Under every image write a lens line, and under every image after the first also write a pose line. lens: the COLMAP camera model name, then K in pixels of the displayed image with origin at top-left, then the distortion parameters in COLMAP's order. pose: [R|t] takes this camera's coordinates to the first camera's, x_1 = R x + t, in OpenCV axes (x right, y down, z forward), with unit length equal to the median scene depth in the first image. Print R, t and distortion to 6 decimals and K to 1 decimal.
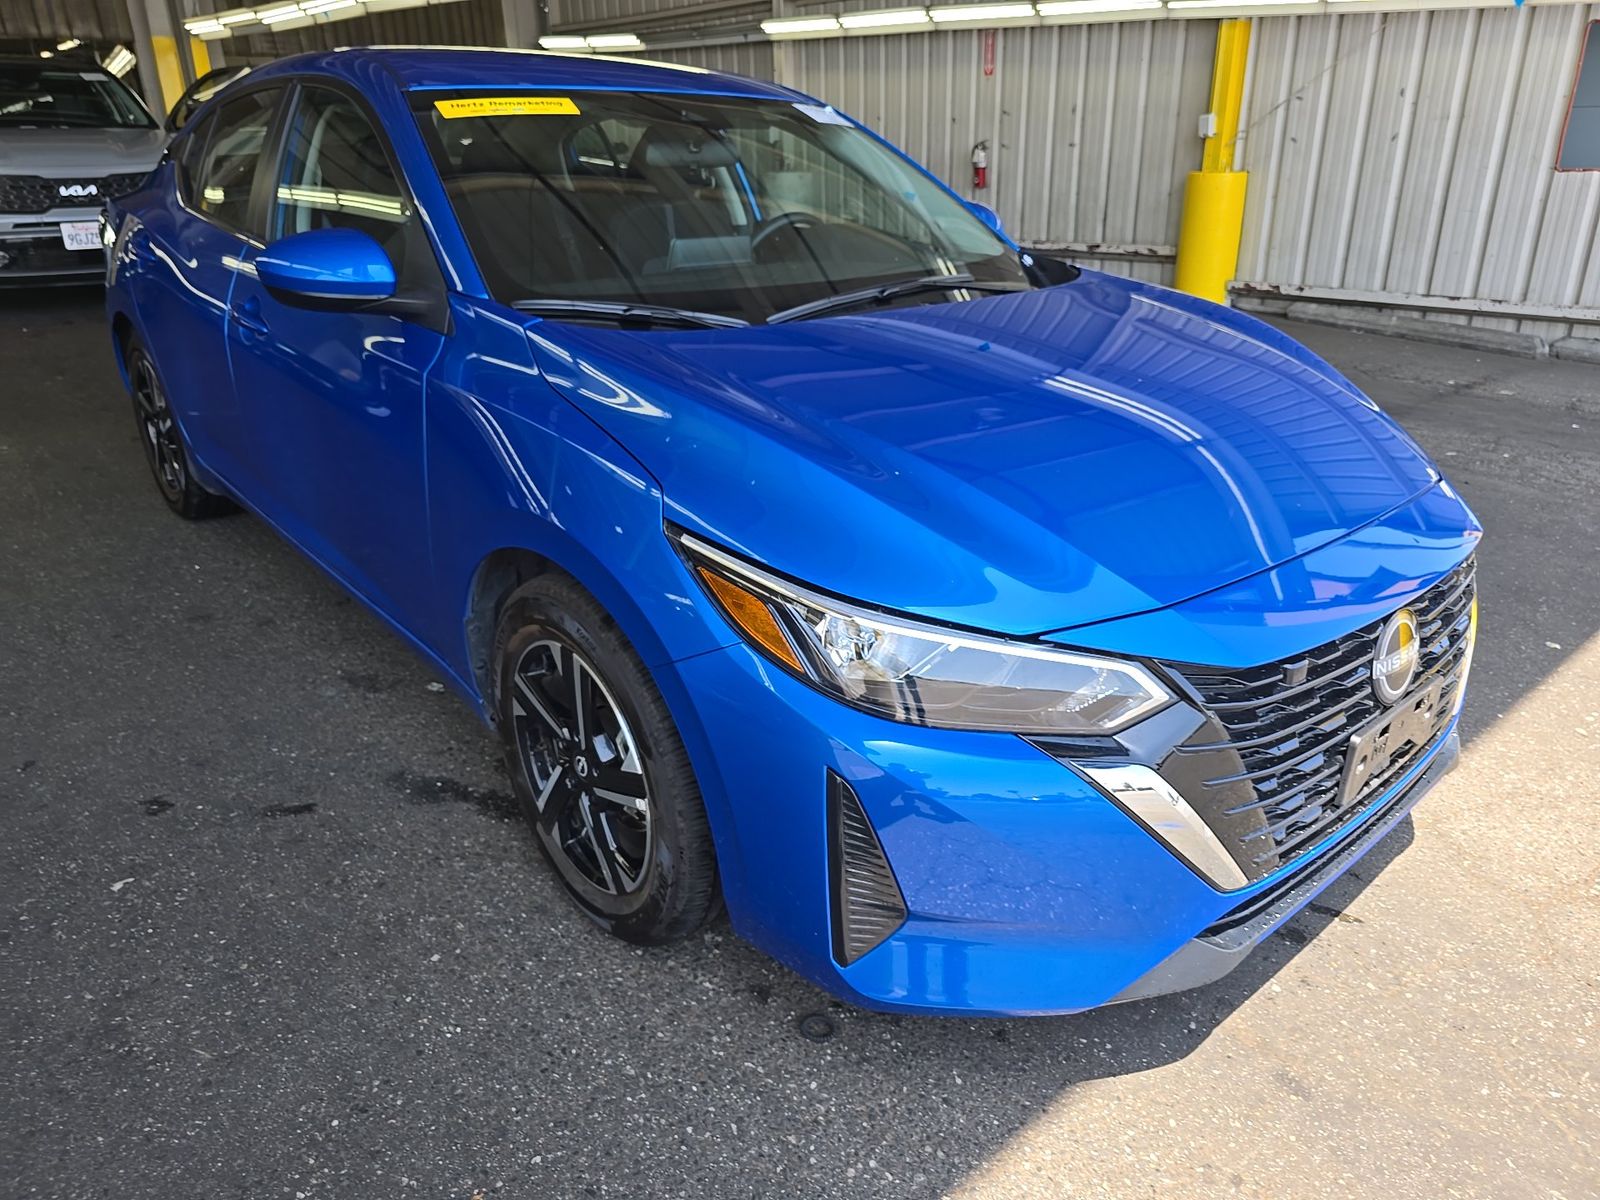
lens RADIAL K [[1066.7, 0, 807.1], [0, 1066.7, 597.9], [0, 0, 1]] dist [0.006415, -0.006840]
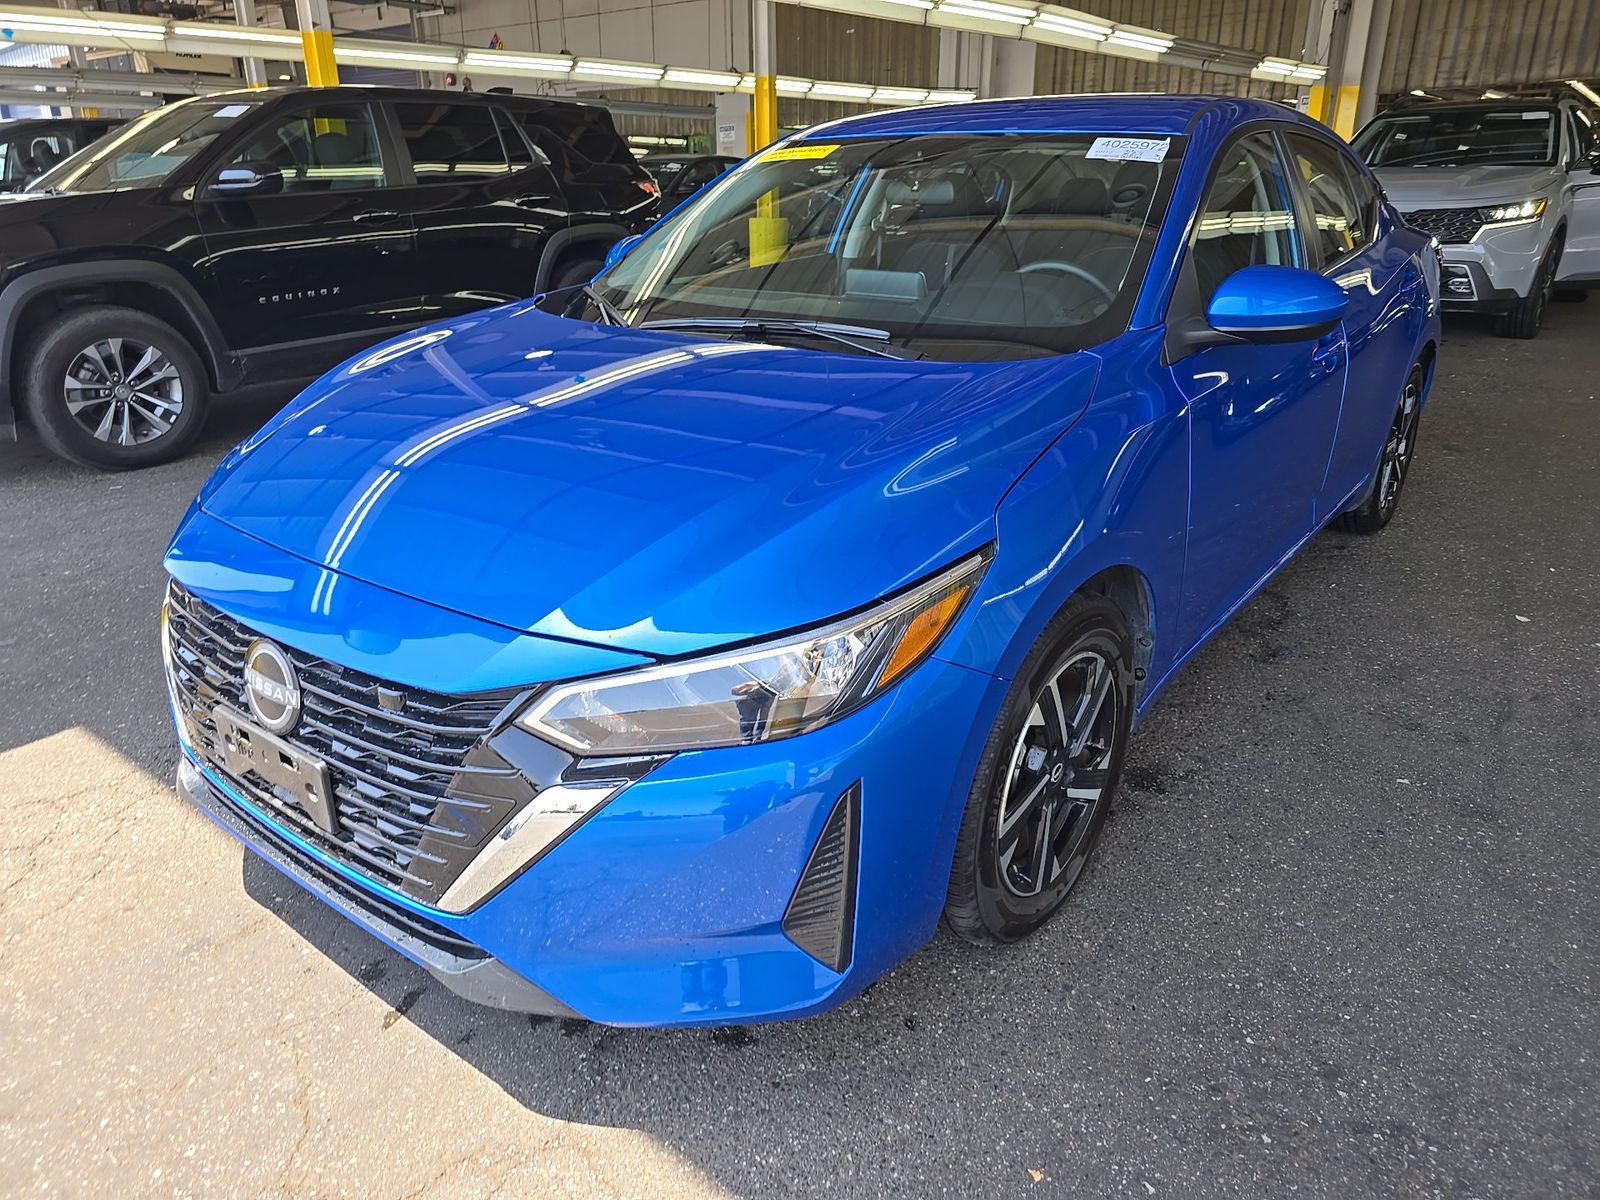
lens RADIAL K [[1066.7, 0, 807.1], [0, 1066.7, 597.9], [0, 0, 1]] dist [0.006415, -0.006840]
pose [[0.196063, 0.350647, -0.915754, 0.200009], [-0.379864, 0.888121, 0.258737, -0.059878], [0.904026, 0.297134, 0.307326, 0.145965]]
